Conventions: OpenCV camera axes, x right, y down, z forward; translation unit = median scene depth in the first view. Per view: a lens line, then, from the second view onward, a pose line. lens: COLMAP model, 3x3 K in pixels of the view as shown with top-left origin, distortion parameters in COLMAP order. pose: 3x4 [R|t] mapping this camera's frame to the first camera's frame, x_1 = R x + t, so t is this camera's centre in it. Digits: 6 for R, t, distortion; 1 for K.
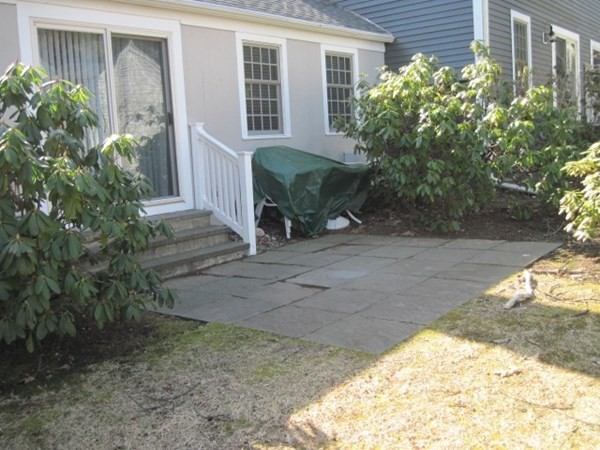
lens RADIAL K [[619.8, 0, 300.4], [0, 619.8, 225.0], [0, 0, 1]] dist [-0.127728, 0.000000]
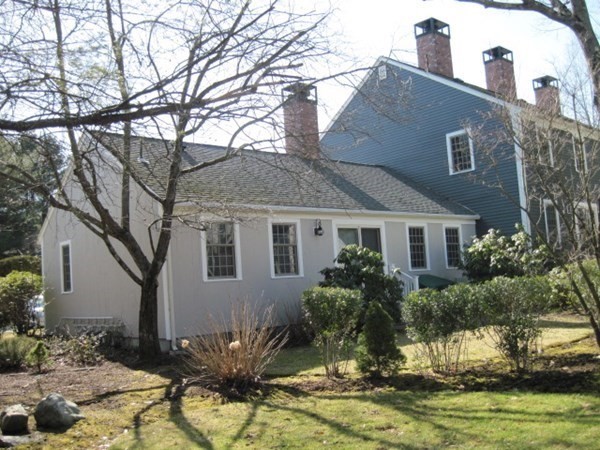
lens RADIAL K [[619.8, 0, 300.1], [0, 619.8, 226.1], [0, 0, 1]] dist [-0.127728, 0.000000]
pose [[0.987131, -0.022504, -0.158323, -0.125337], [-0.012504, 0.976156, -0.216710, 0.178617], [0.159424, 0.215900, 0.963312, -1.168363]]
